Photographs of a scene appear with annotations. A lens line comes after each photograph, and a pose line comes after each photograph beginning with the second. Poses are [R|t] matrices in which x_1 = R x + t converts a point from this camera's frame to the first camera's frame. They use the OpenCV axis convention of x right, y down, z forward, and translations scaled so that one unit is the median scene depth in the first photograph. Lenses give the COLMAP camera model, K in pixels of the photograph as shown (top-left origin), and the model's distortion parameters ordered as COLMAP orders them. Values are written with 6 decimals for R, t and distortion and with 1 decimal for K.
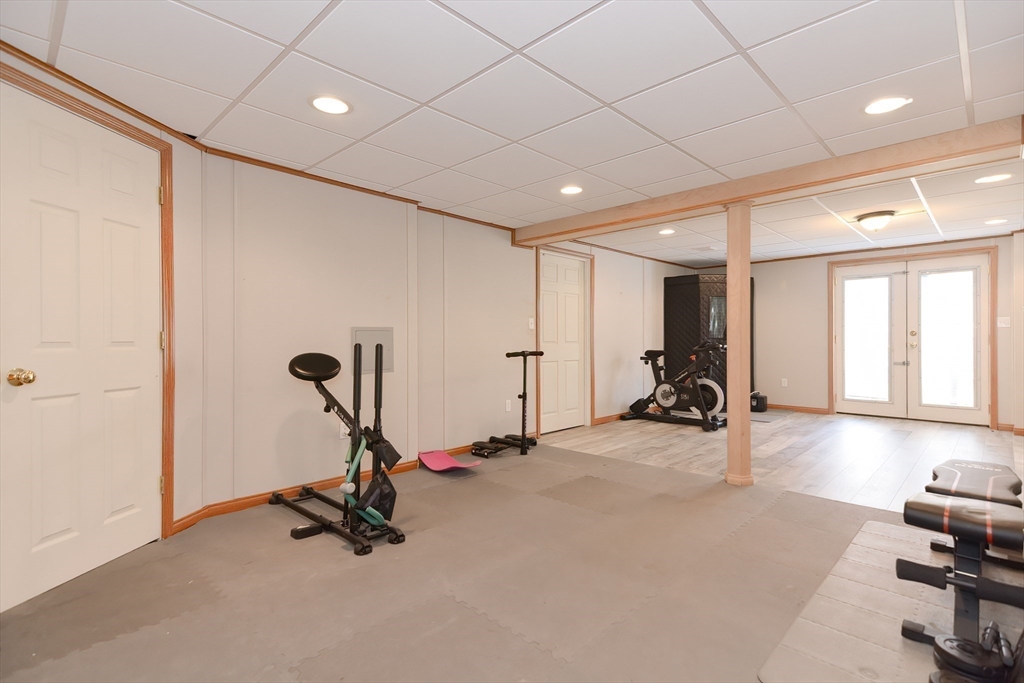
lens RADIAL K [[490.2, 0, 512.2], [0, 490.2, 350.6], [0, 0, 1]] dist [0.022886, -0.007664]
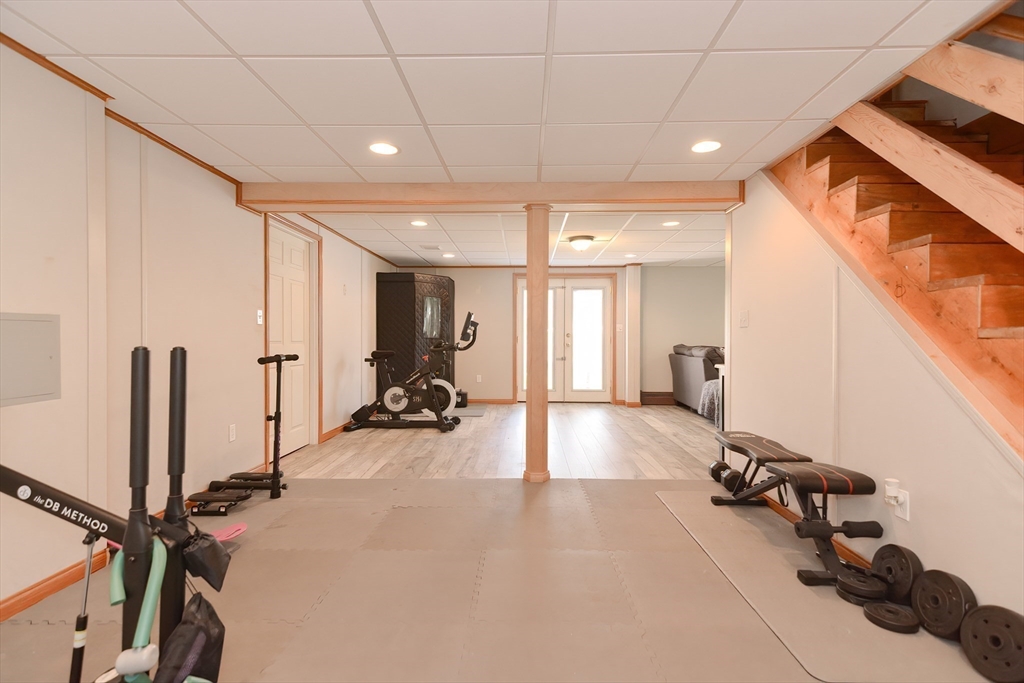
lens RADIAL K [[490.2, 0, 512.2], [0, 490.2, 350.6], [0, 0, 1]] dist [0.022886, -0.007664]
pose [[0.726597, -0.012480, 0.686950, -0.176316], [0.010959, 0.999918, 0.006574, -0.004939], [-0.686976, 0.002752, 0.726675, 0.184452]]
